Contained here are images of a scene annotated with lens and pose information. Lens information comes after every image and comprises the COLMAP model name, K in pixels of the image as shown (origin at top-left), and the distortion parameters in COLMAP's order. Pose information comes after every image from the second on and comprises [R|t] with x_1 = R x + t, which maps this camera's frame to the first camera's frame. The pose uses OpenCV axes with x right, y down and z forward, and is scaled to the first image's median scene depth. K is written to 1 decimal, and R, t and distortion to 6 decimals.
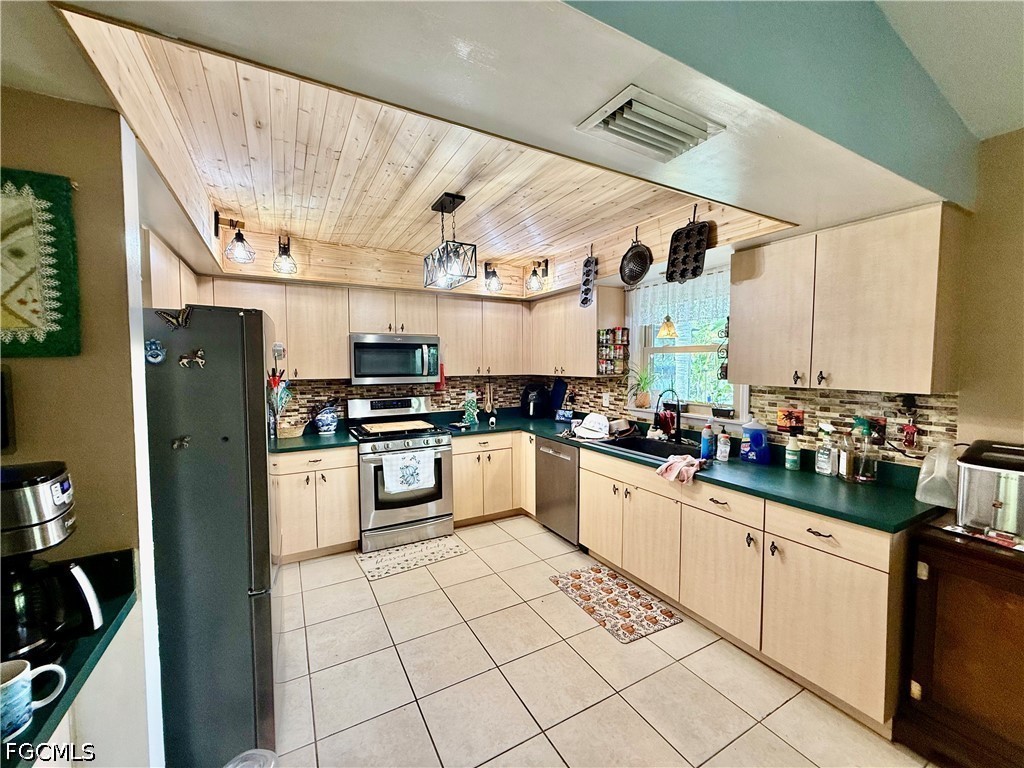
lens RADIAL K [[409.4, 0, 510.6], [0, 409.4, 385.0], [0, 0, 1]] dist [0.000939, 0.000007]
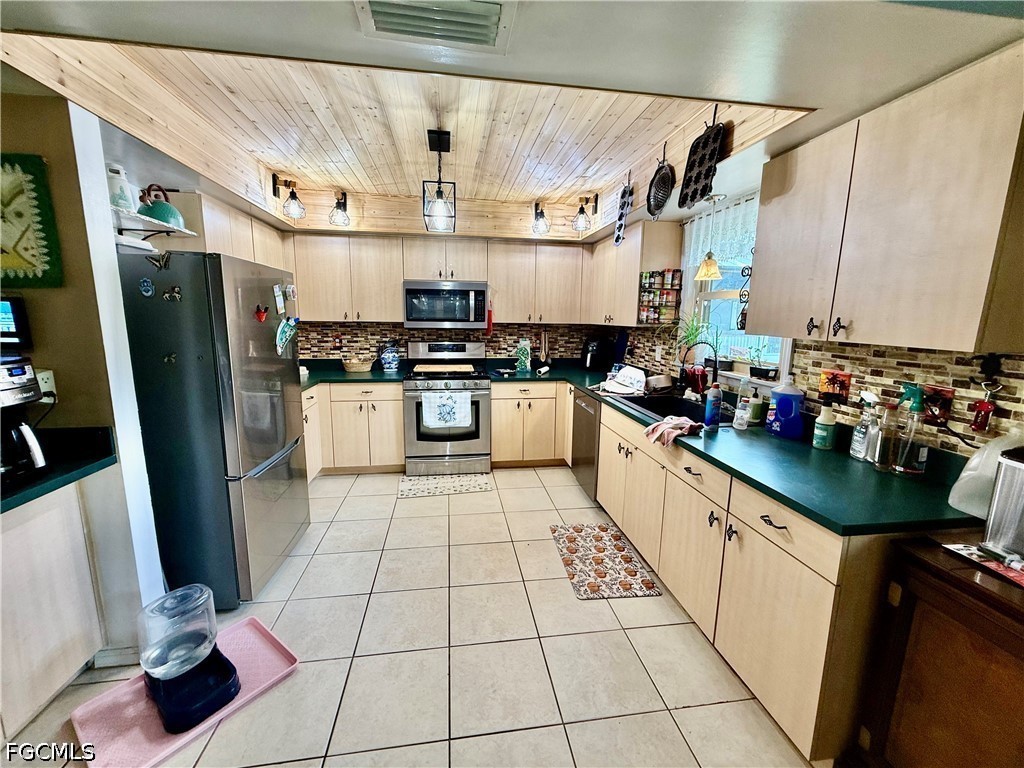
lens RADIAL K [[409.4, 0, 510.4], [0, 409.4, 384.8], [0, 0, 1]] dist [0.000939, 0.000007]
pose [[0.935032, 0.075414, -0.346449, 0.349751], [-0.036522, 0.992407, 0.117454, 0.015538], [0.352676, -0.097170, 0.930687, 0.072744]]
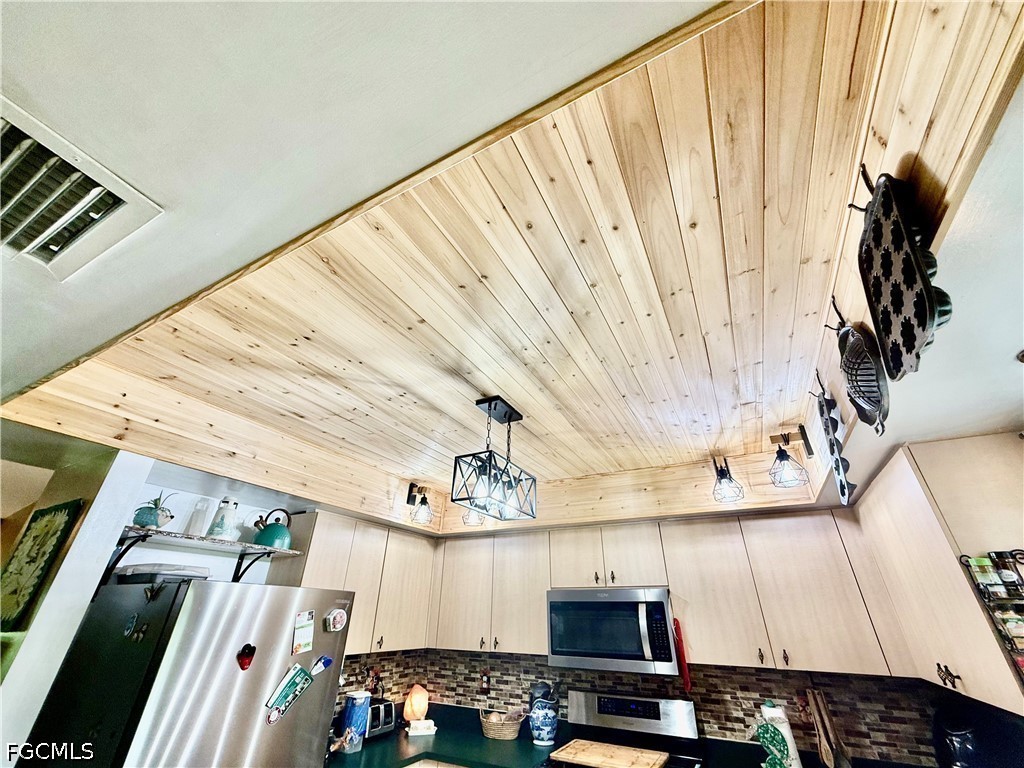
lens RADIAL K [[409.4, 0, 511.7], [0, 409.4, 383.9], [0, 0, 1]] dist [0.000939, 0.000007]
pose [[0.540358, -0.402796, -0.738762, 0.420659], [-0.062536, 0.856325, -0.512636, -0.068035], [0.839108, 0.323207, 0.437533, 0.575949]]
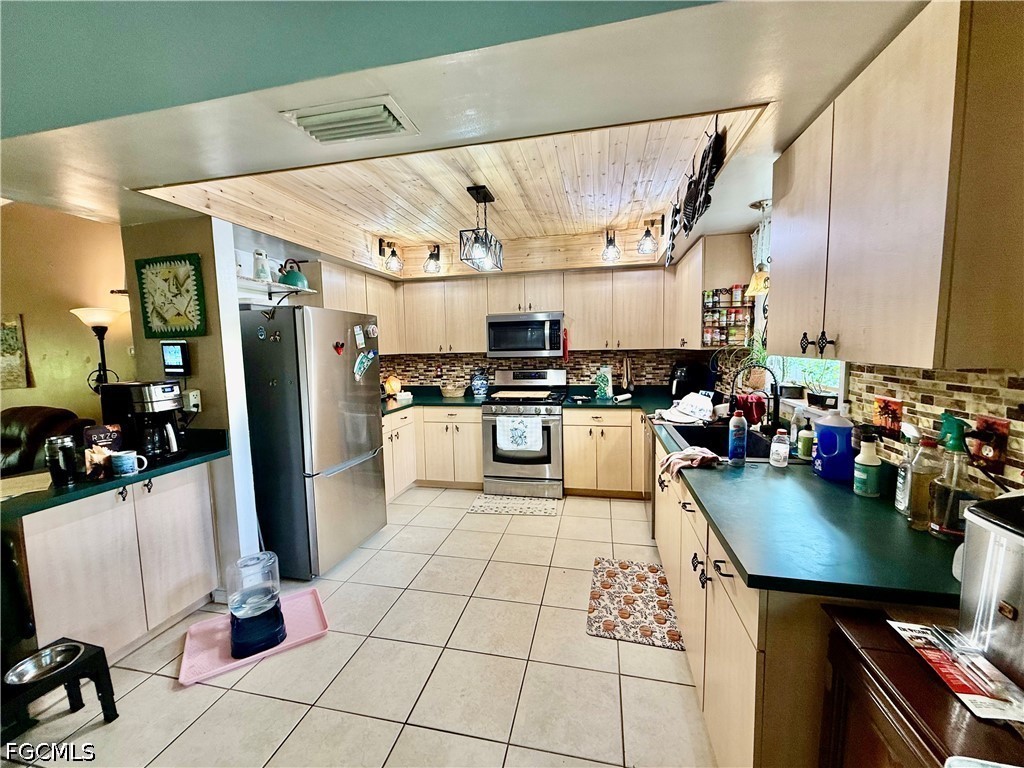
lens RADIAL K [[409.4, 0, 510.9], [0, 409.4, 385.0], [0, 0, 1]] dist [0.000939, 0.000007]
pose [[0.745977, 0.051007, -0.664016, 0.608644], [-0.017874, 0.998237, 0.056601, 0.014750], [0.665732, -0.030355, 0.745573, 0.171996]]
